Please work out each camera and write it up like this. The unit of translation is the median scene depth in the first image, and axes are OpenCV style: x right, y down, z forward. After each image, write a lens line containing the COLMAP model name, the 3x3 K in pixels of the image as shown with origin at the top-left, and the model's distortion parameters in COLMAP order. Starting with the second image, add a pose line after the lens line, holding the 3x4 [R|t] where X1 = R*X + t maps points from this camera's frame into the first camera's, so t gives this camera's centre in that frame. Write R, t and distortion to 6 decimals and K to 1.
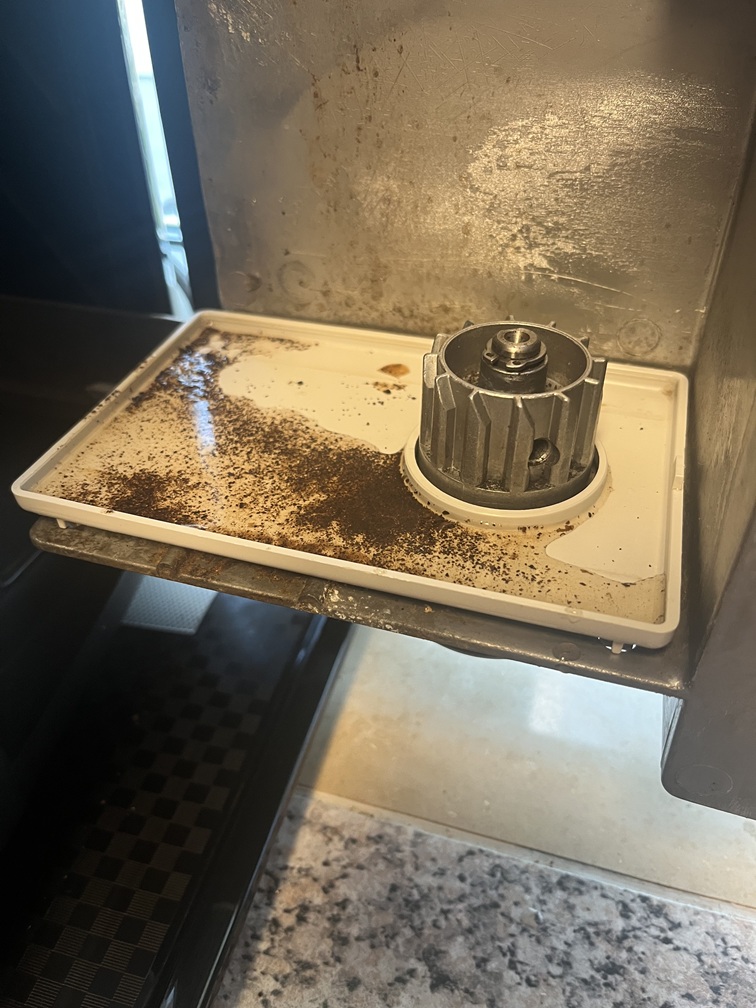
lens RADIAL K [[824.8, 0, 373.9], [0, 824.8, 504.4], [0, 0, 1]] dist [0.011722, 0.004024]
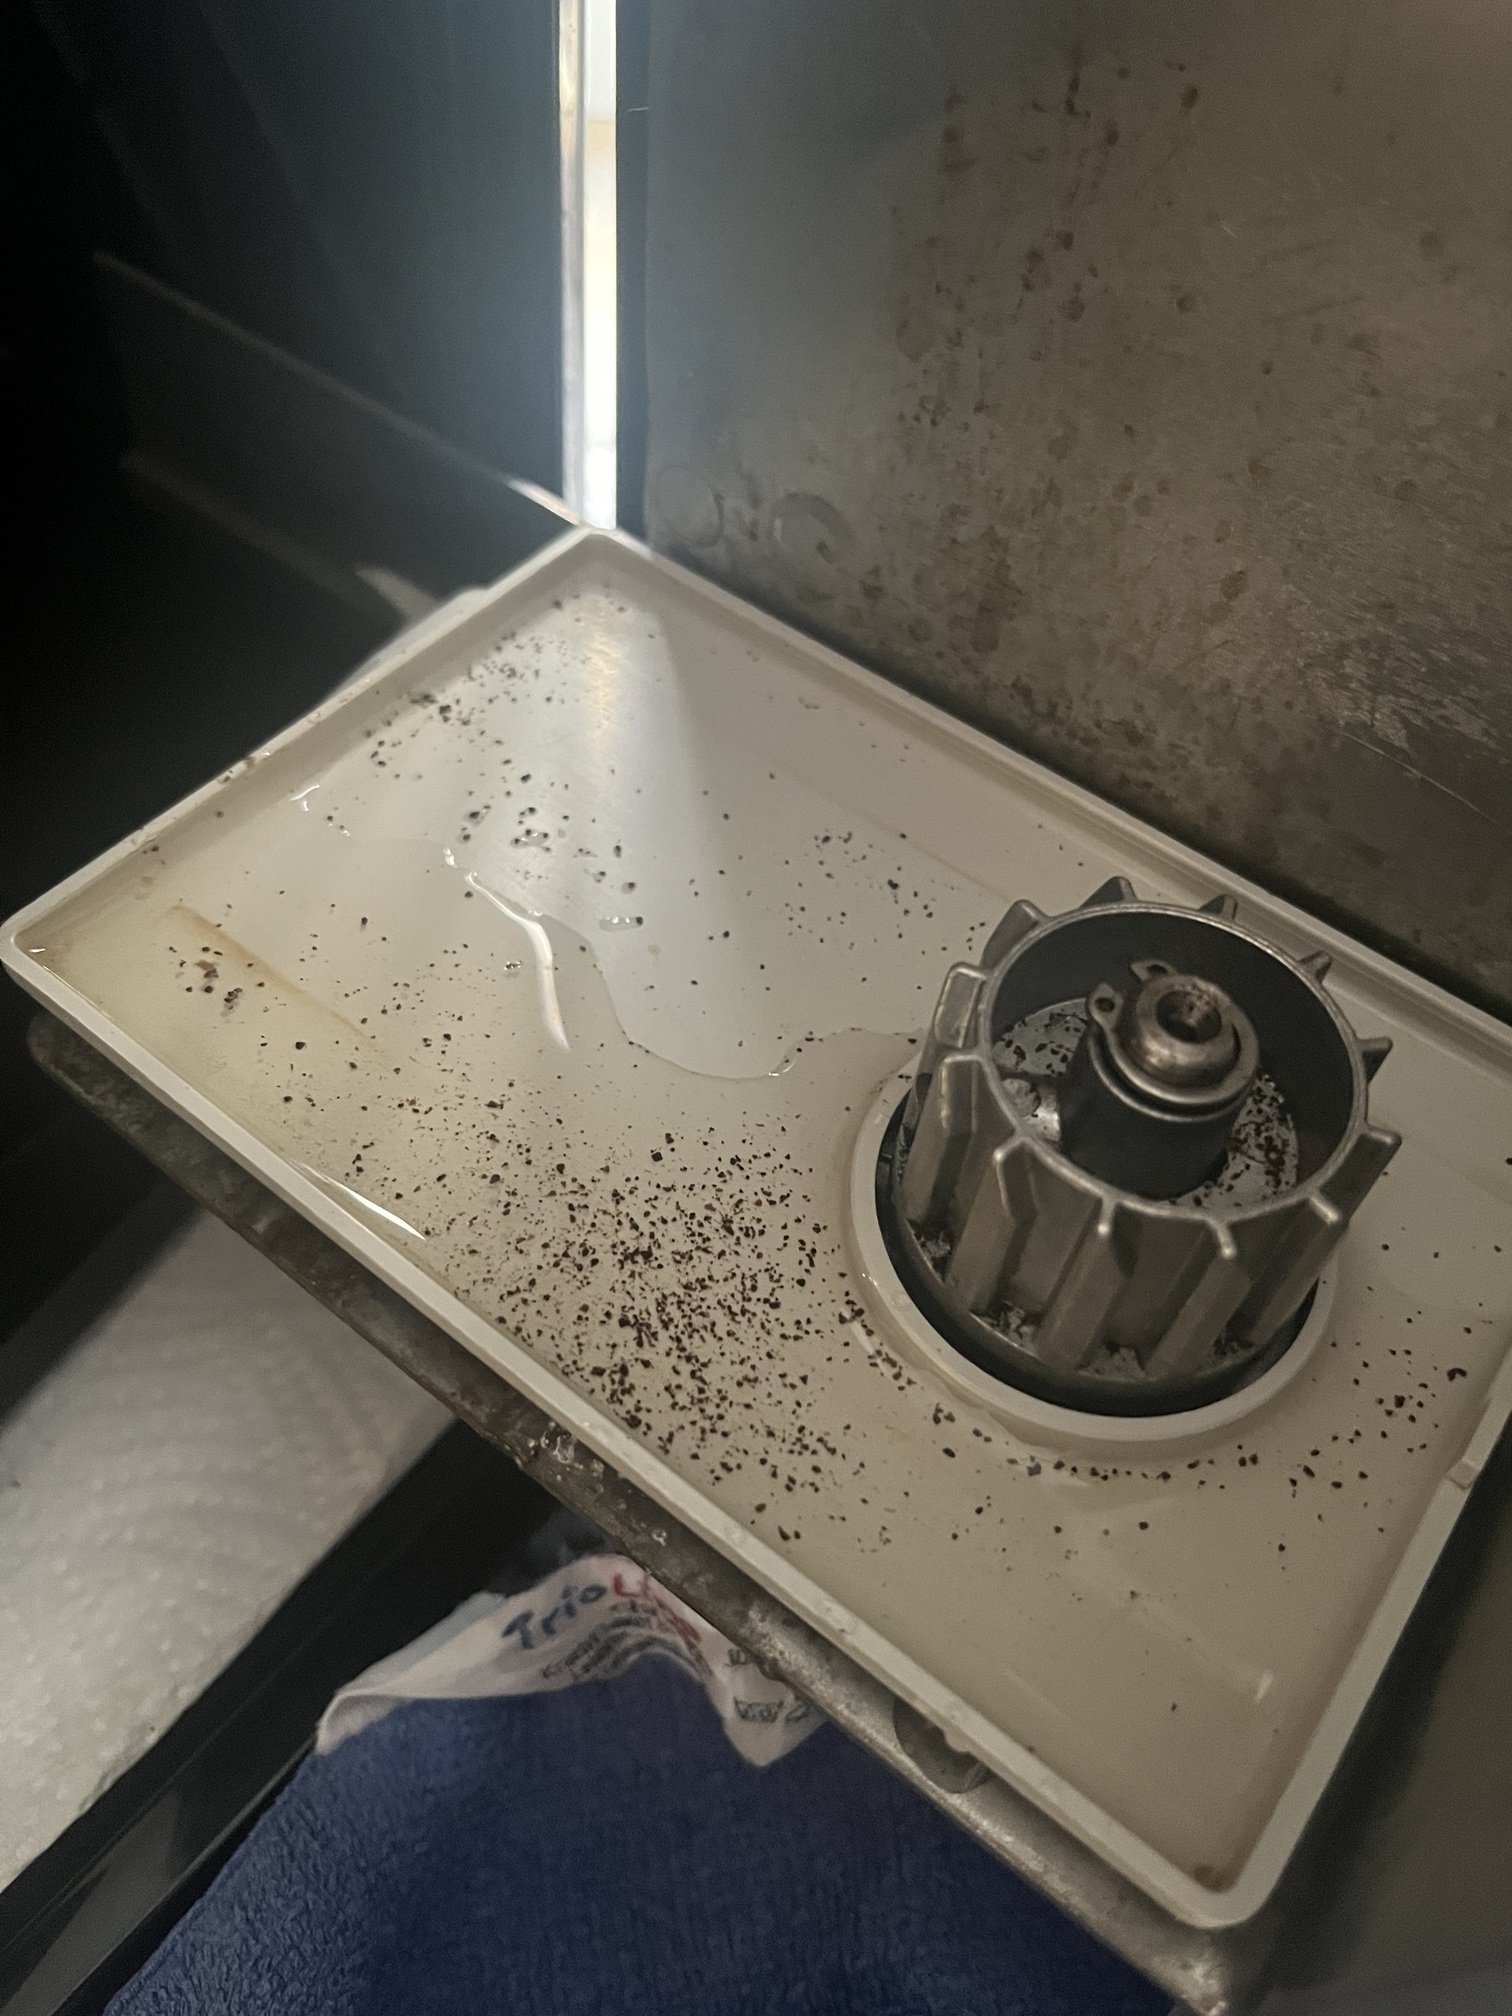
lens RADIAL K [[1649.6, 0, 761.6], [0, 1649.6, 1008.5], [0, 0, 1]] dist [0.011722, 0.004024]
pose [[0.936182, 0.325770, -0.132050, 0.071984], [-0.287202, 0.925472, 0.247015, -0.275795], [0.202678, -0.193326, 0.959972, 0.184353]]
